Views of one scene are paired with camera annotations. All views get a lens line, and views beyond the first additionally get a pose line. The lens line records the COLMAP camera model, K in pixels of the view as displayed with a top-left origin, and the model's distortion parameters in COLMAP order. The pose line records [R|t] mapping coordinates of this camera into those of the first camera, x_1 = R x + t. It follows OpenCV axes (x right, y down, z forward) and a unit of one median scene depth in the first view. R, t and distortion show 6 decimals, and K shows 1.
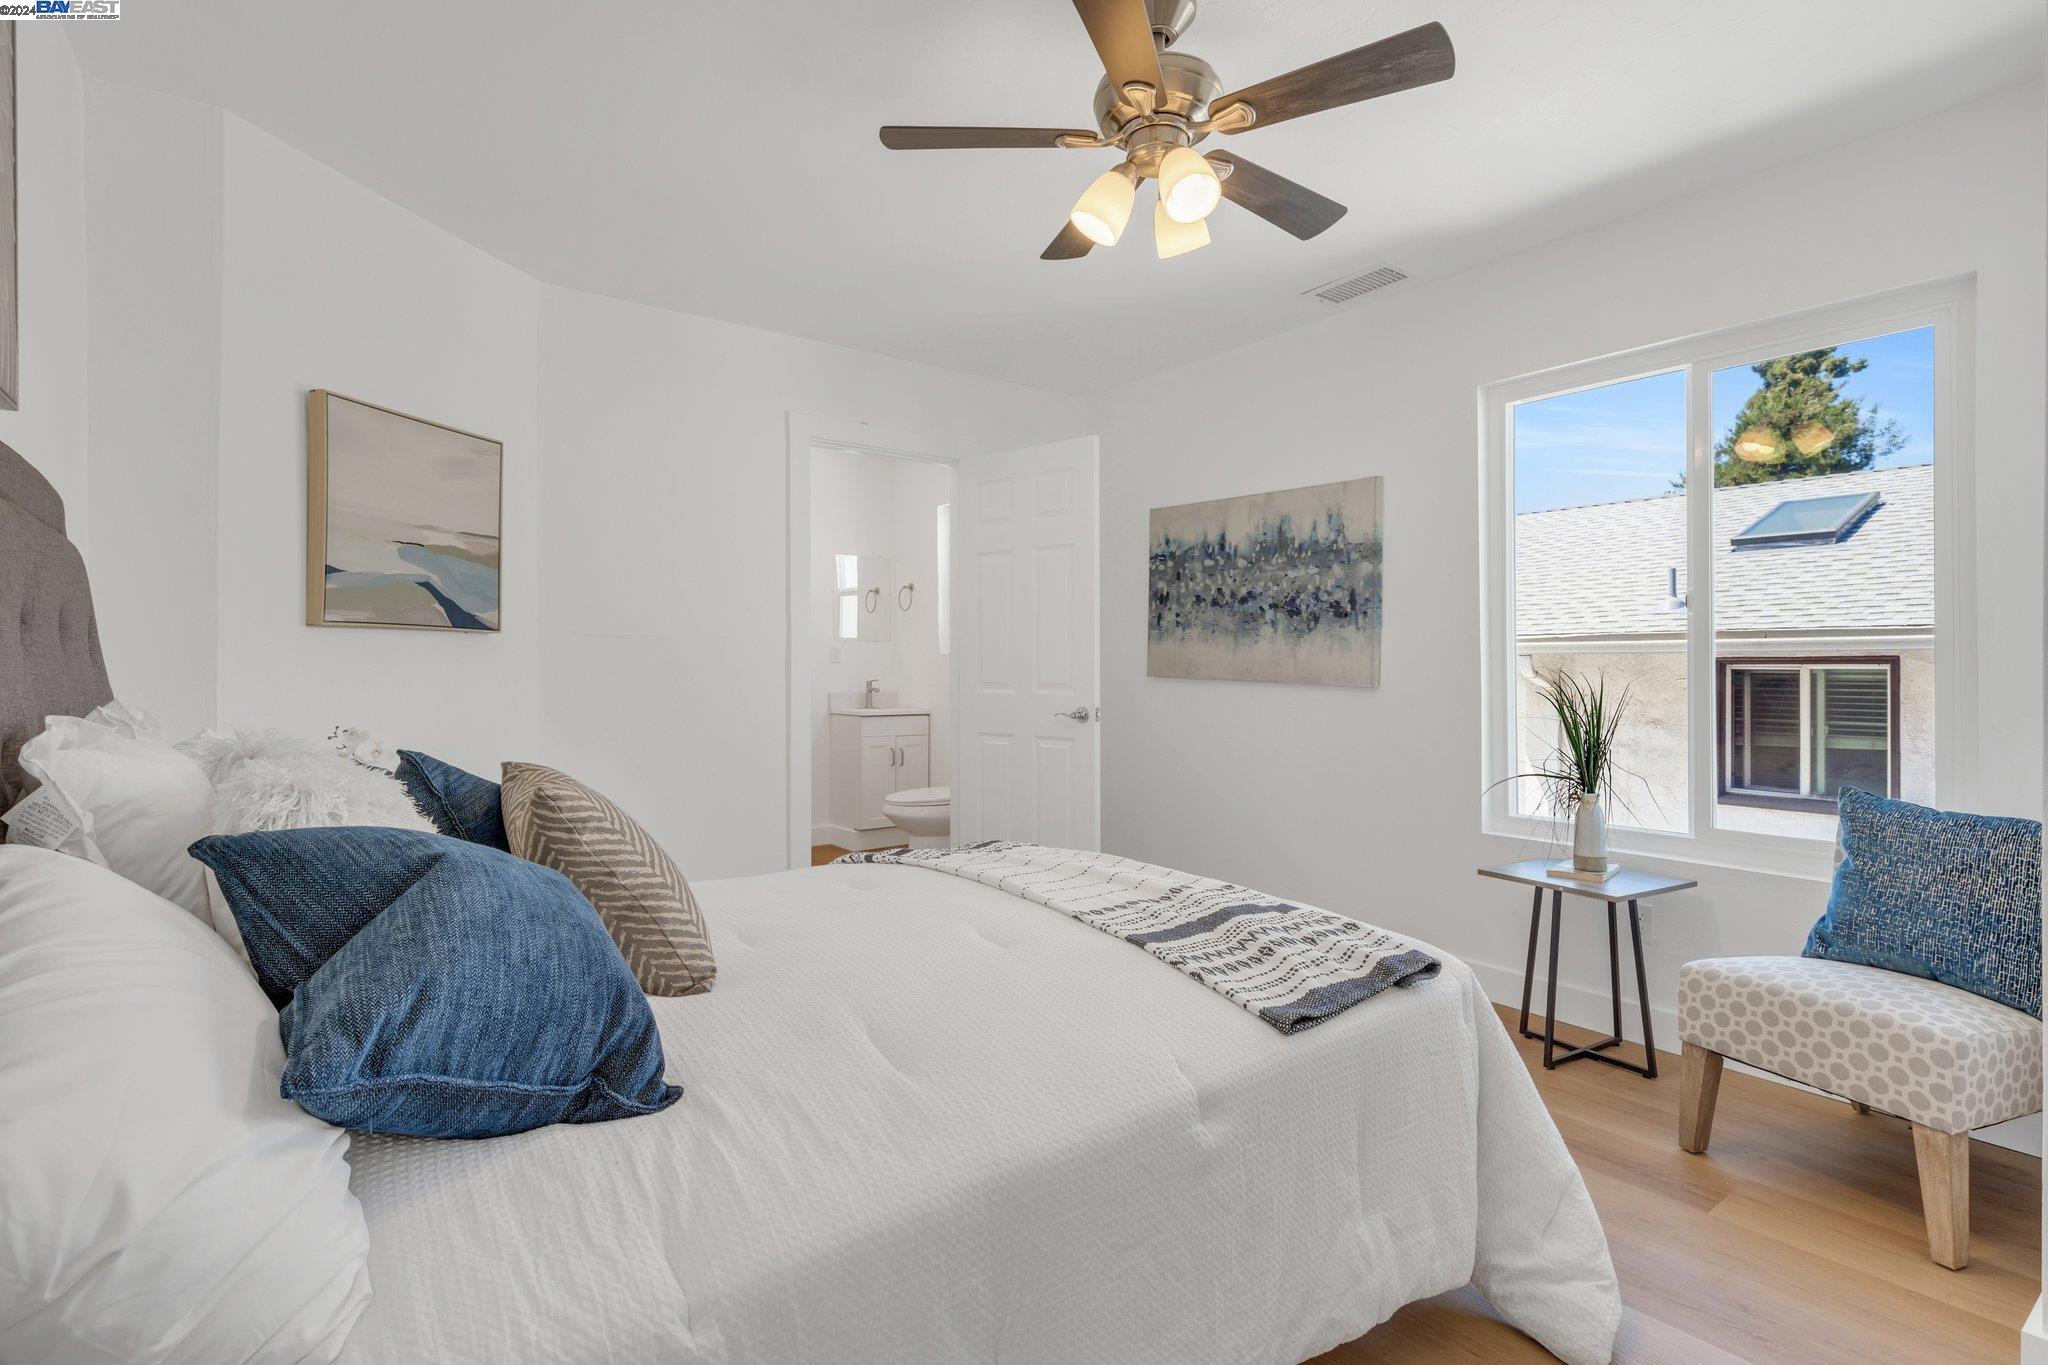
lens RADIAL K [[937.0, 0, 1032.4], [0, 937.0, 675.5], [0, 0, 1]] dist [-0.007031, 0.000447]
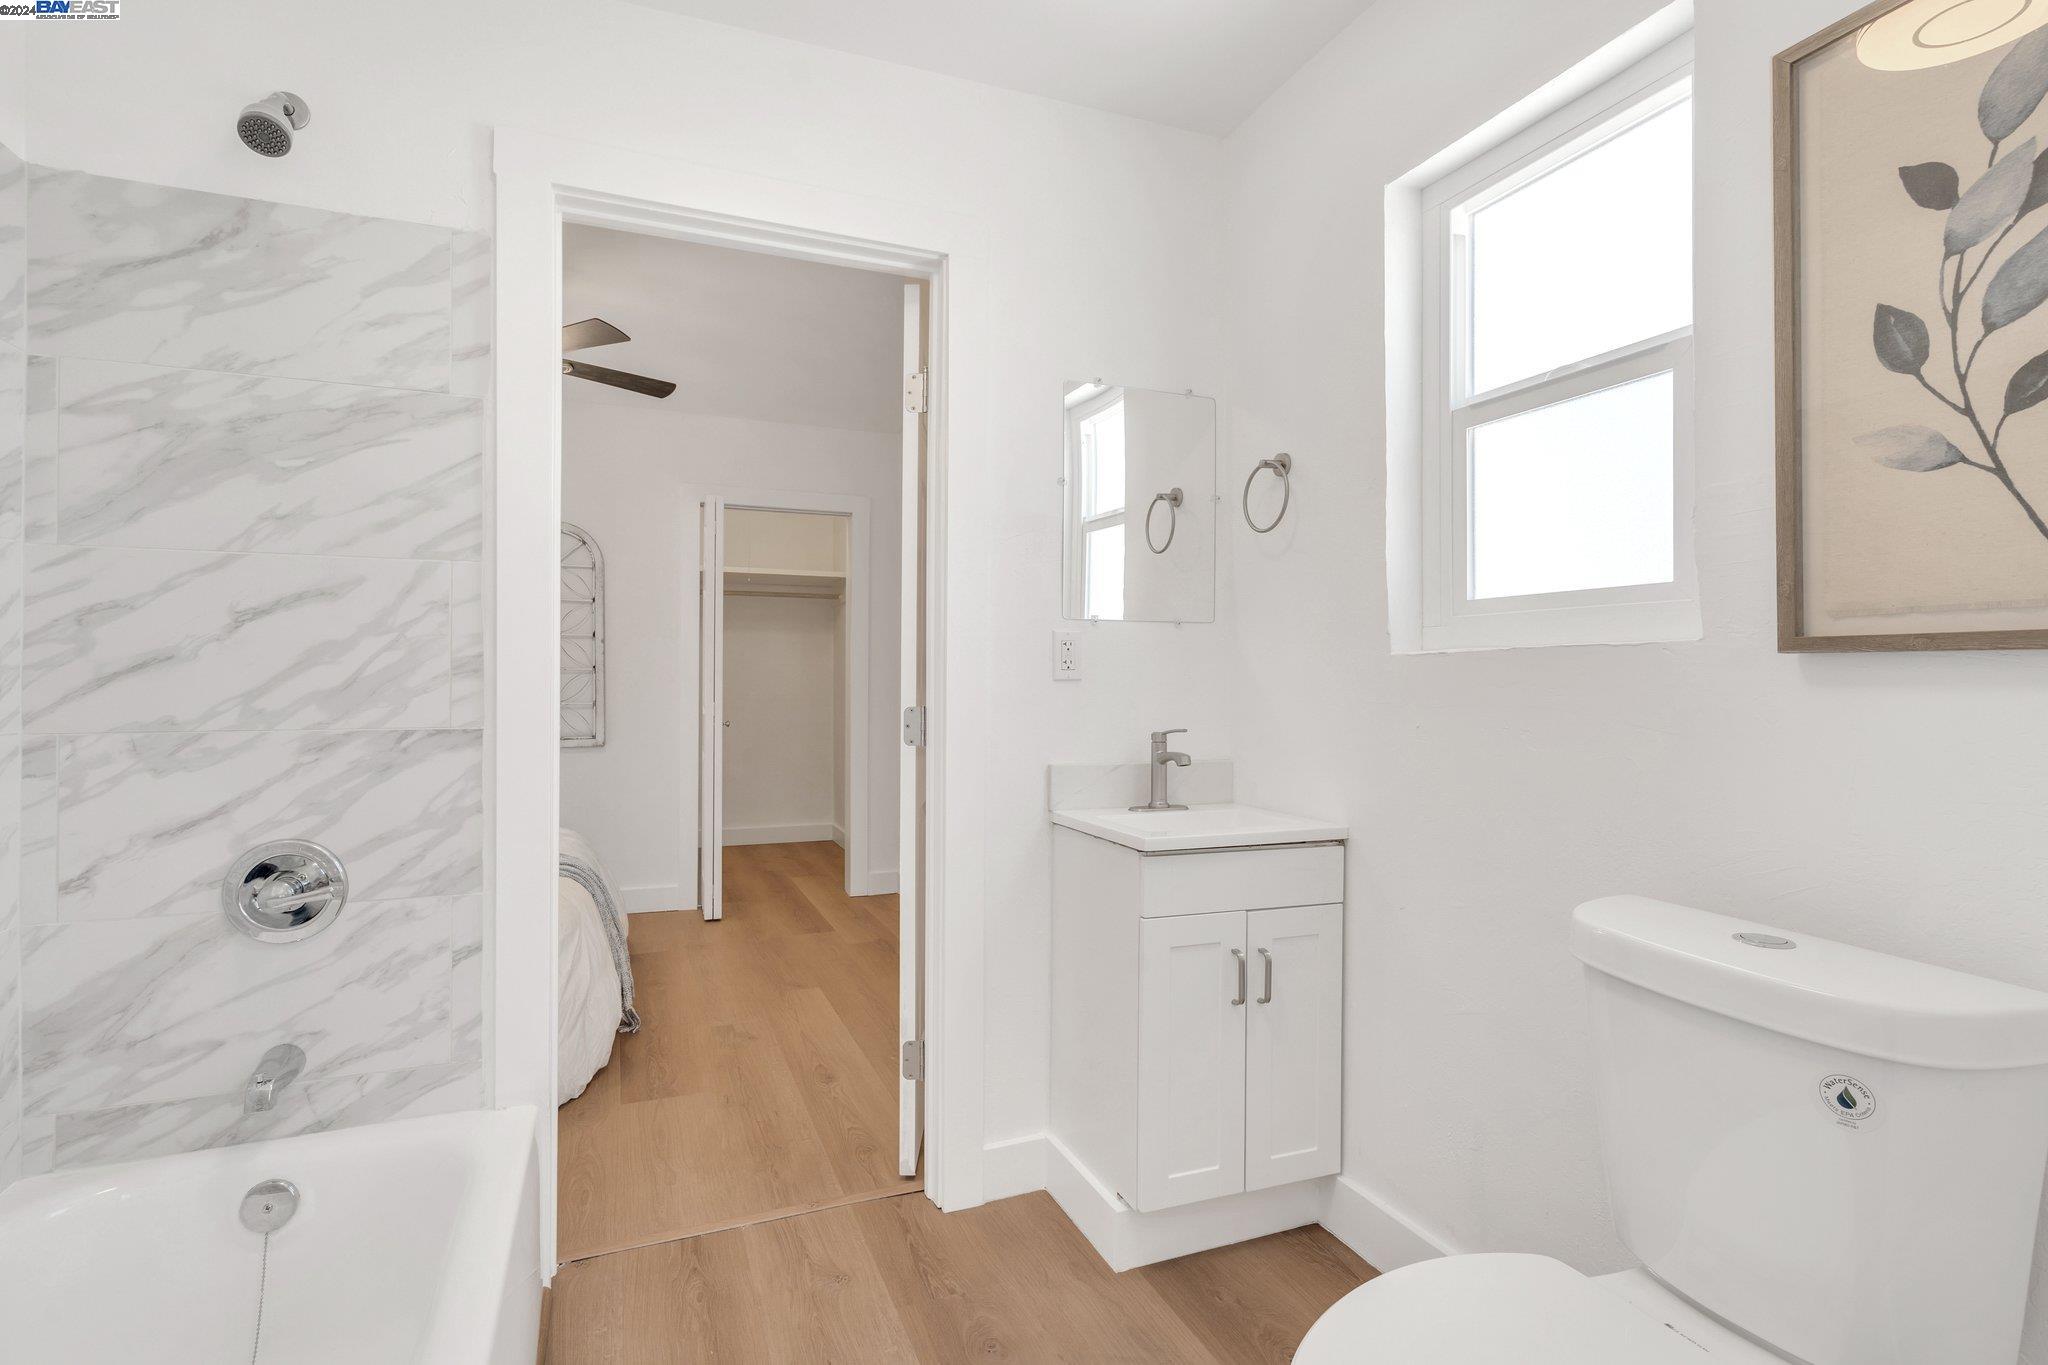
lens RADIAL K [[1137.7, 0, 1036.1], [0, 1137.7, 677.1], [0, 0, 1]] dist [0.002936, -0.000343]
pose [[0.967963, 0.001330, -0.251088, -0.108070], [-0.006152, 0.999811, -0.018421, -0.007079], [0.251016, 0.019375, 0.967789, 0.552452]]
